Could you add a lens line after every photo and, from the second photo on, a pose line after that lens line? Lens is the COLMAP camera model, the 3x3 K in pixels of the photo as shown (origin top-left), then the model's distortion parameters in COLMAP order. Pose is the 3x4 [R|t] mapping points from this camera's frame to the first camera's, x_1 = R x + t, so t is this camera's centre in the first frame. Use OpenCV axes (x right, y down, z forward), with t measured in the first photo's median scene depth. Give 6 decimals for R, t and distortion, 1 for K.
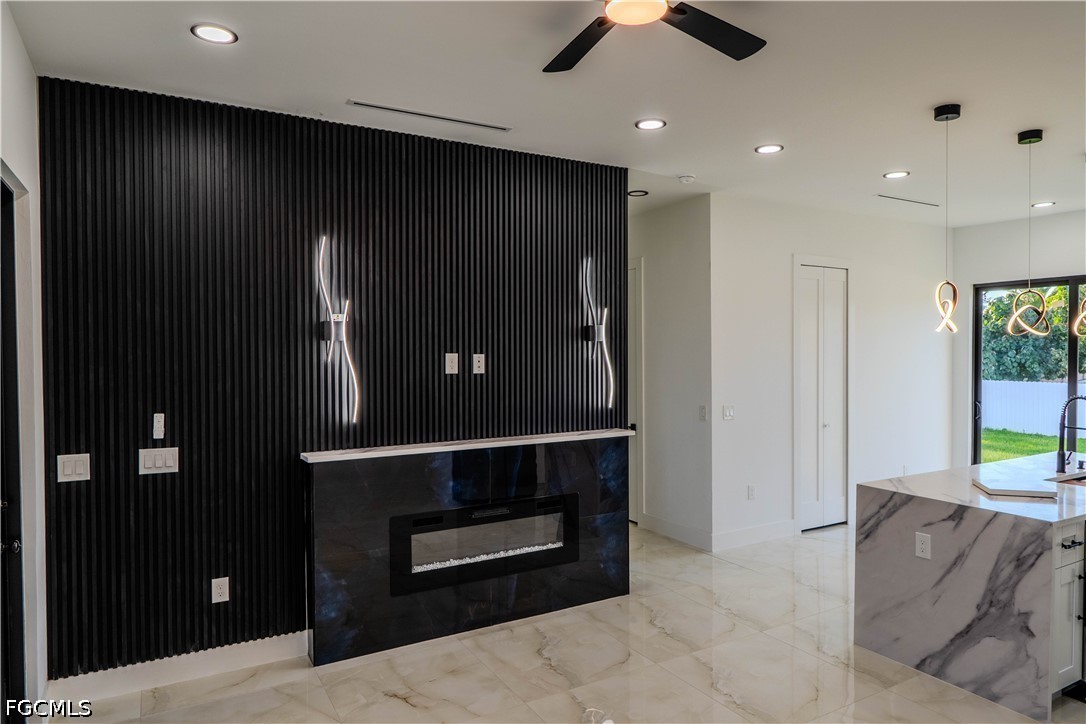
lens RADIAL K [[681.4, 0, 543.0], [0, 681.4, 362.0], [0, 0, 1]] dist [0.004502, -0.003218]
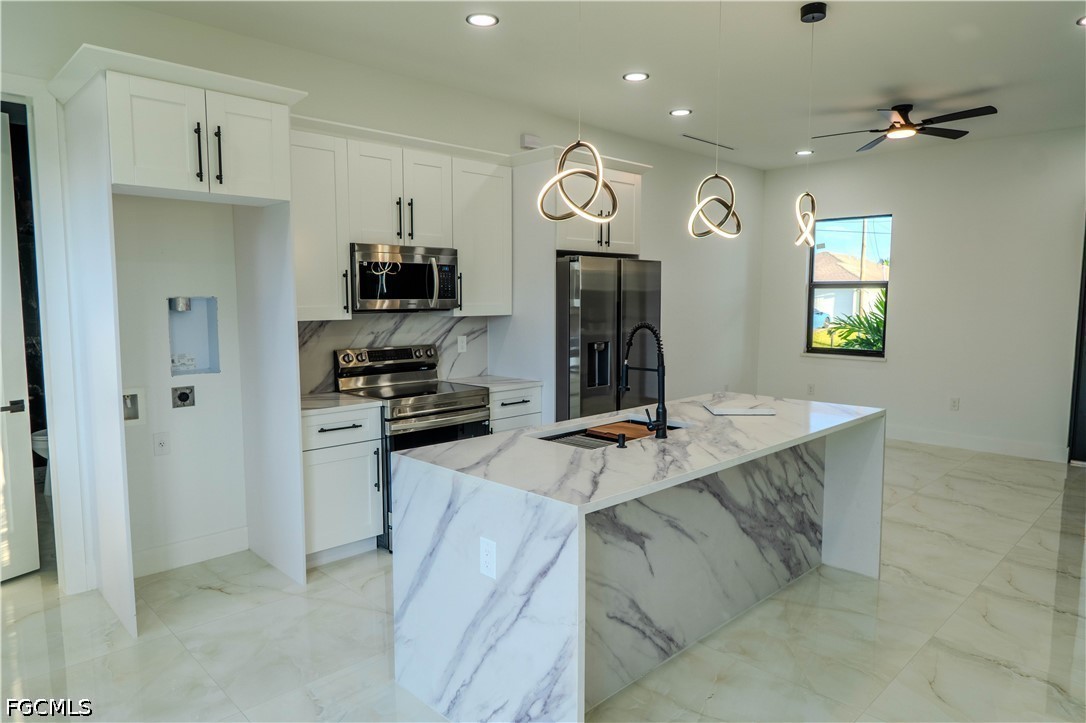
lens RADIAL K [[681.4, 0, 543.0], [0, 681.4, 361.5], [0, 0, 1]] dist [0.004502, -0.003218]
pose [[-0.968341, 0.027047, -0.248163, 1.295071], [-0.003462, 0.992563, 0.121687, 0.001132], [0.249609, 0.118693, -0.961045, 2.004548]]
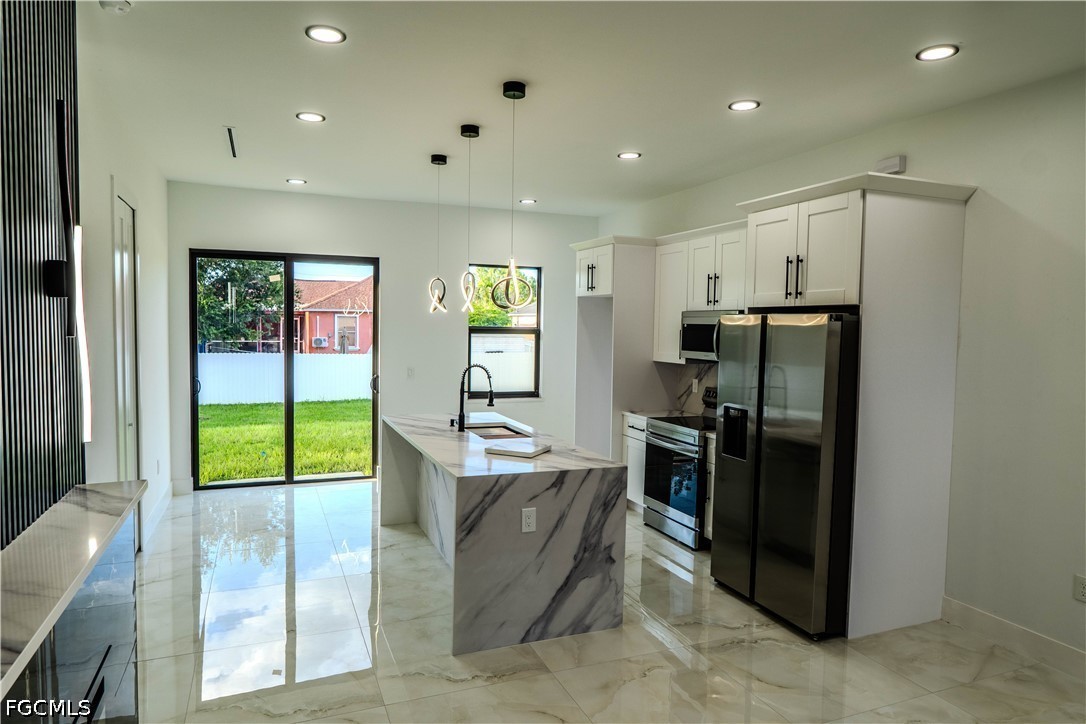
lens RADIAL K [[681.4, 0, 543.0], [0, 681.4, 362.0], [0, 0, 1]] dist [0.004502, -0.003218]
pose [[0.132821, -0.049370, 0.989910, -0.445158], [0.000797, 0.998764, 0.049705, -0.016034], [-0.991140, -0.005812, 0.132697, 0.876028]]
